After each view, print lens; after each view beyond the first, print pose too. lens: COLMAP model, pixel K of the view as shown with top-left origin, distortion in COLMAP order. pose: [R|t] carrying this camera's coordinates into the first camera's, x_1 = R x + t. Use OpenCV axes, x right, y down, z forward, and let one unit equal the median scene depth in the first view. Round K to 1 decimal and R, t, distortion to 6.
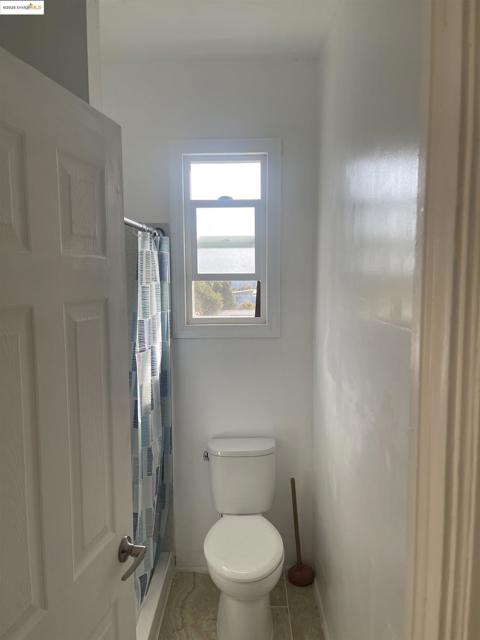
lens RADIAL K [[483.4, 0, 241.4], [0, 483.4, 318.7], [0, 0, 1]] dist [0.051731, -0.075895]
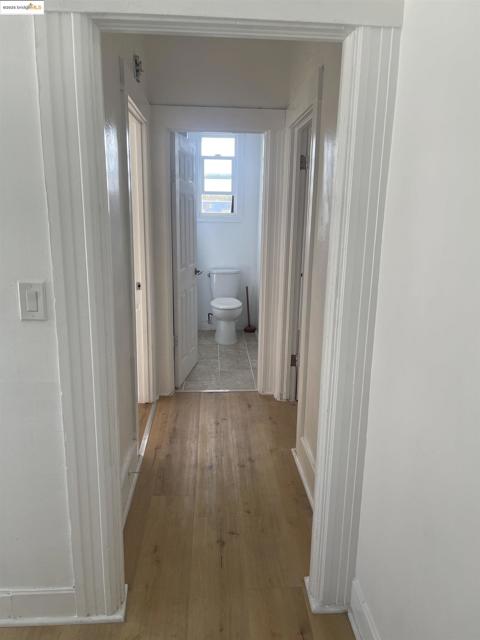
lens RADIAL K [[483.4, 0, 238.6], [0, 483.4, 322.2], [0, 0, 1]] dist [0.051731, -0.075895]
pose [[0.997569, 0.003618, 0.069596, -0.091667], [-0.014071, 0.988540, 0.150301, 0.163907], [-0.068254, -0.150914, 0.986188, -1.284084]]
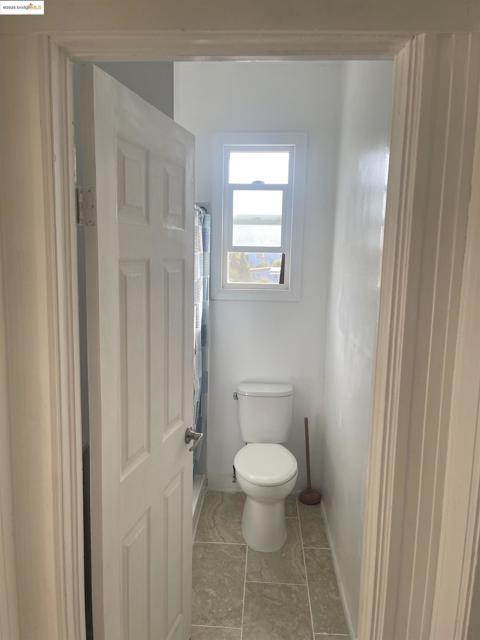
lens RADIAL K [[483.4, 0, 235.5], [0, 483.4, 320.0], [0, 0, 1]] dist [0.051731, -0.075895]
pose [[0.998551, 0.031565, -0.043592, -0.026541], [-0.029382, 0.998325, 0.049837, 0.031556], [0.045092, -0.048484, 0.997806, -0.213648]]
